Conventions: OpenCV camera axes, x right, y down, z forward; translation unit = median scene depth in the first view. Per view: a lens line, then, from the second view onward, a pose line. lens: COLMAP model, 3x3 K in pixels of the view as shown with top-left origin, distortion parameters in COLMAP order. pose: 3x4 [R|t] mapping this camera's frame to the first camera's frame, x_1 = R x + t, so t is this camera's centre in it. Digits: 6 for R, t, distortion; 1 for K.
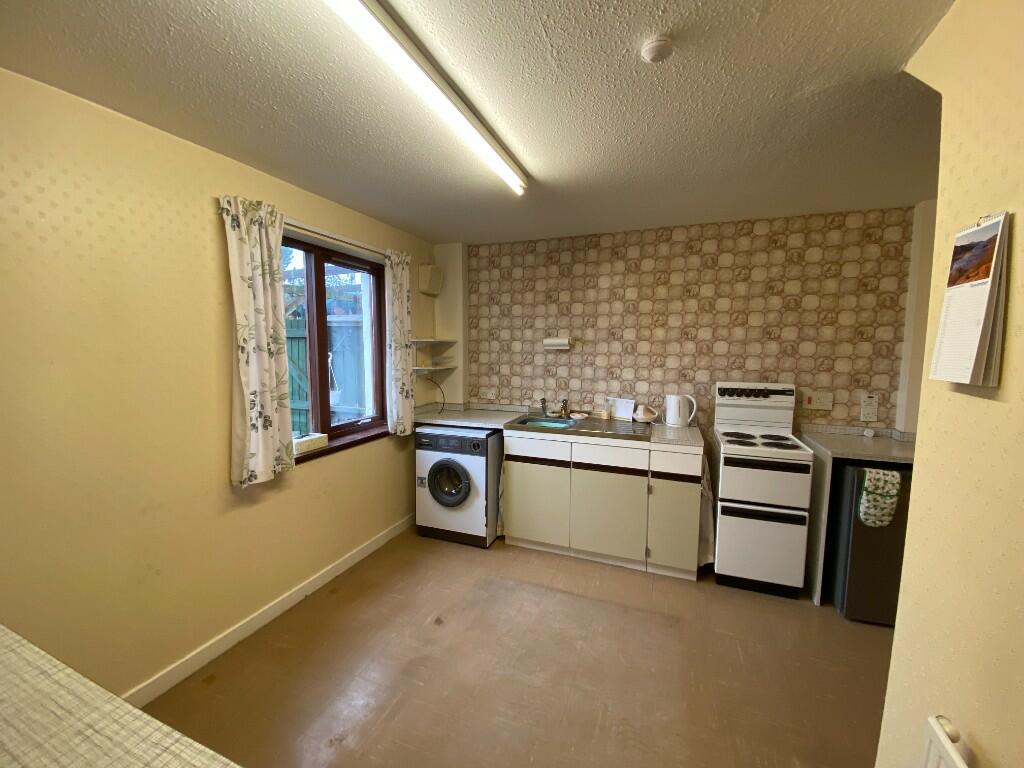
lens RADIAL K [[406.0, 0, 512.0], [0, 406.0, 384.0], [0, 0, 1]] dist [0.022463, -0.019894]
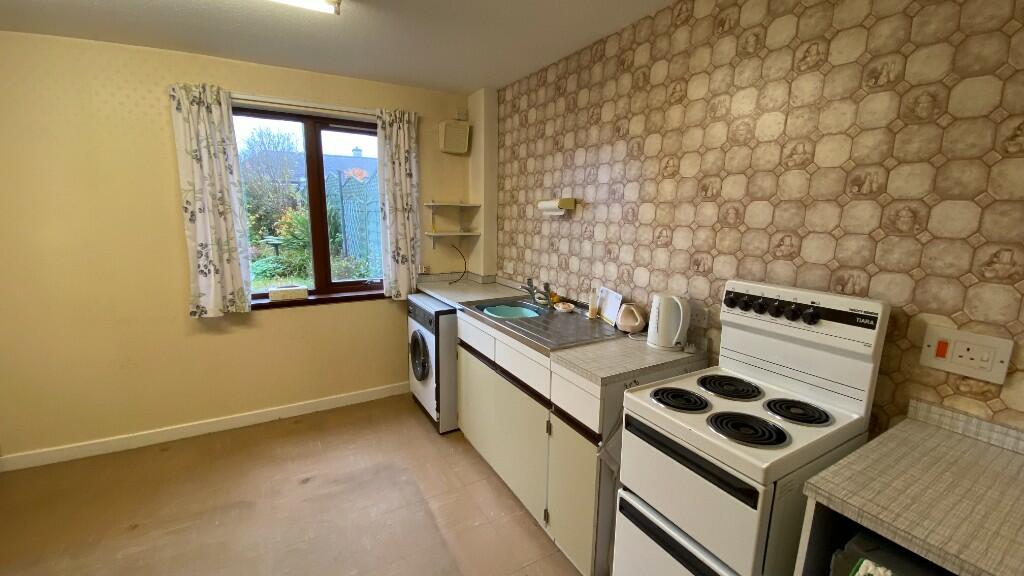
lens RADIAL K [[414.9, 0, 512.0], [0, 414.9, 288.0], [0, 0, 1]] dist [-0.001975, -0.000321]
pose [[0.782022, 0.118816, -0.611821, 0.612166], [-0.068789, 0.992117, 0.104745, -0.031222], [0.619443, -0.039826, 0.784030, 0.404583]]
